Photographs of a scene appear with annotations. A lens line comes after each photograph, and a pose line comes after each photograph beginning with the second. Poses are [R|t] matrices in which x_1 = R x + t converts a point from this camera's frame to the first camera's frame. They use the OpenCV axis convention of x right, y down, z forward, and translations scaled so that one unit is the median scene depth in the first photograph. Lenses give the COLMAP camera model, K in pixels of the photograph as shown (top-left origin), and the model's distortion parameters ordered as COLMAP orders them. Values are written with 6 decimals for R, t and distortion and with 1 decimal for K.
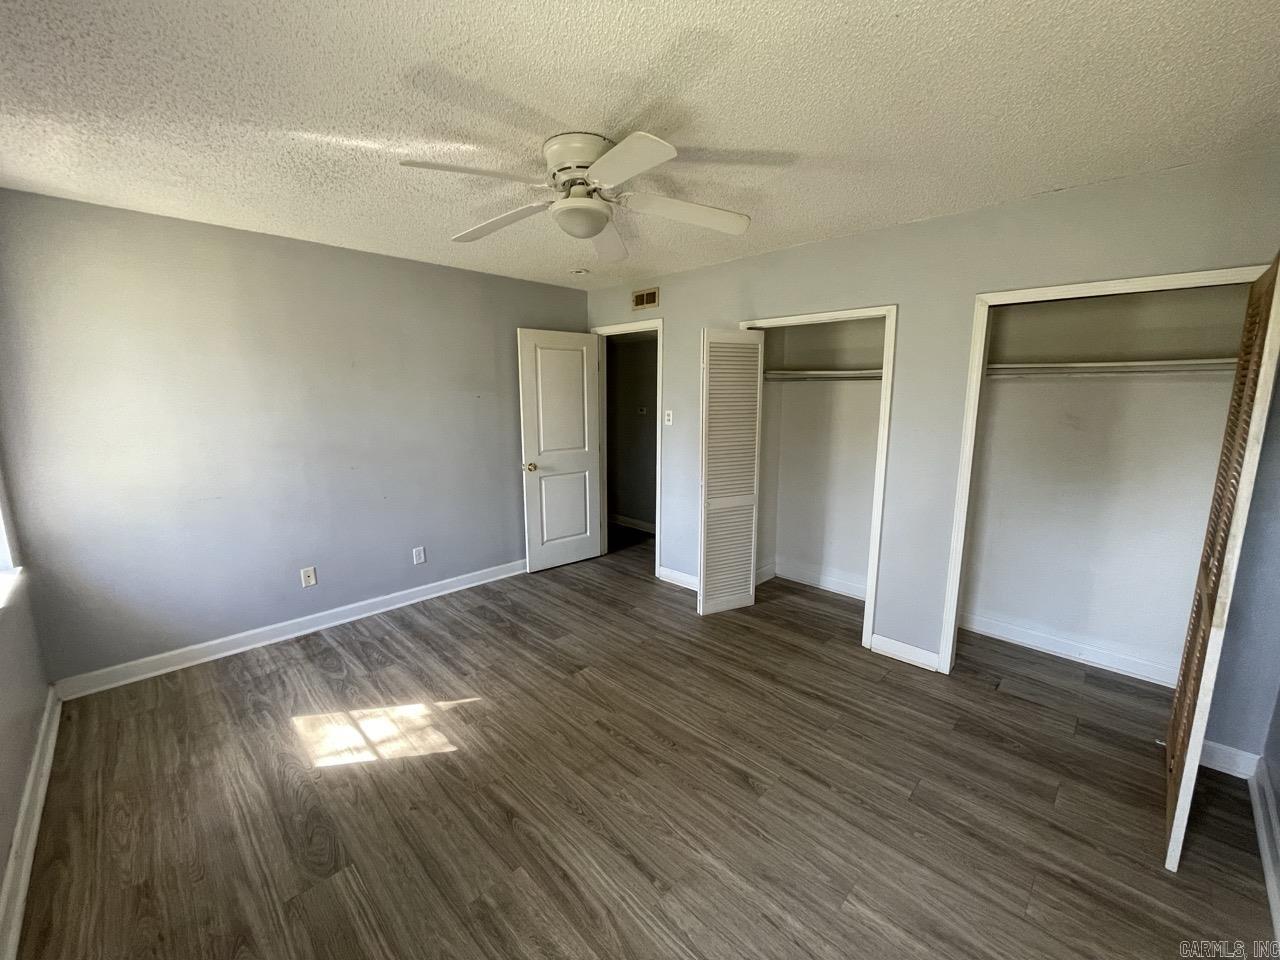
lens RADIAL K [[519.7, 0, 638.1], [0, 519.7, 477.1], [0, 0, 1]] dist [-0.001251, 0.000465]
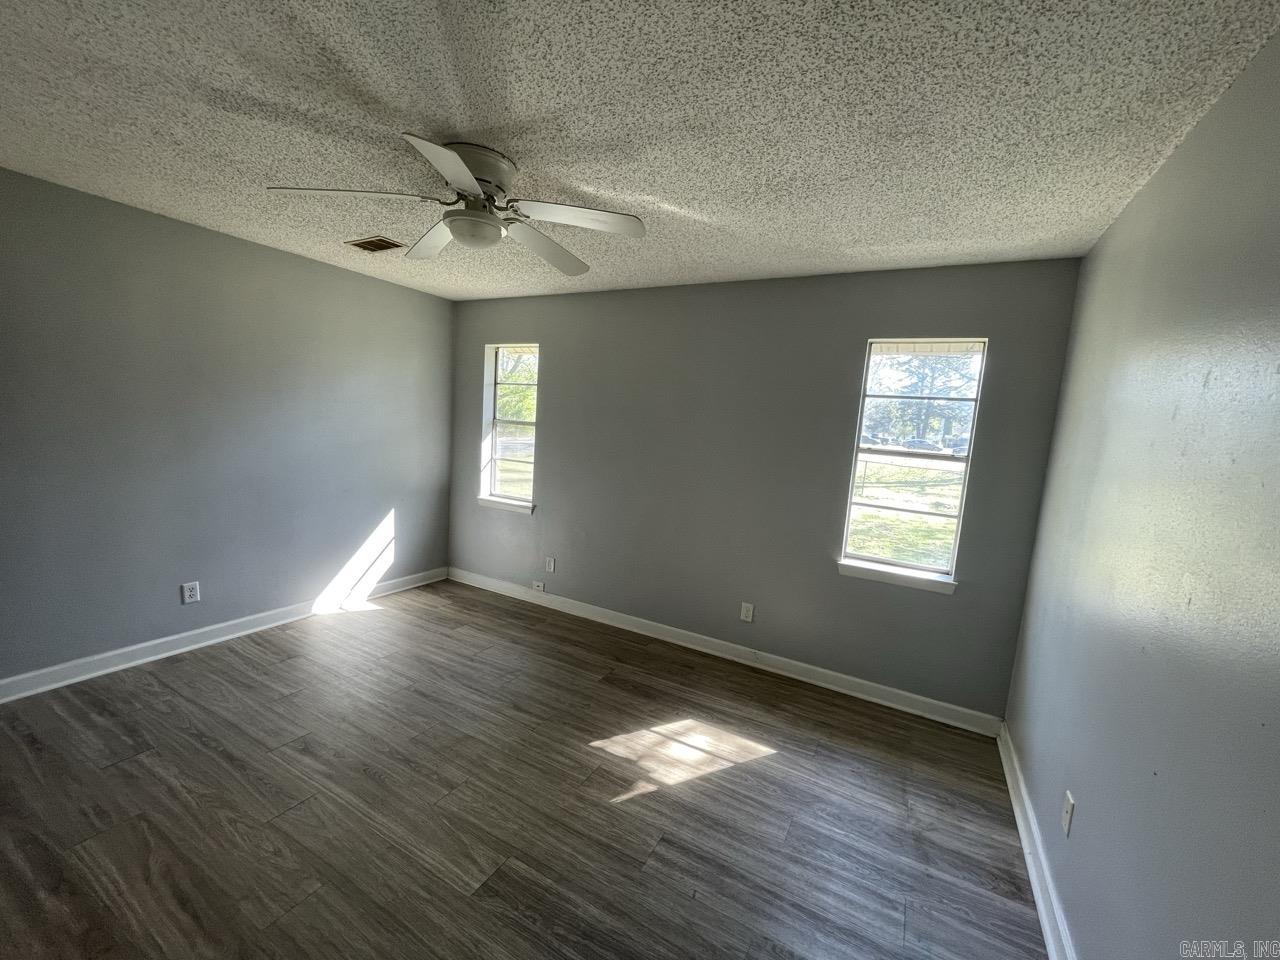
lens RADIAL K [[519.7, 0, 639.4], [0, 519.7, 479.7], [0, 0, 1]] dist [-0.001251, 0.000465]
pose [[-0.957780, -0.034454, -0.285431, -0.111487], [-0.115973, 0.954738, 0.273907, -0.281101], [0.263075, 0.295445, -0.918425, 1.713484]]
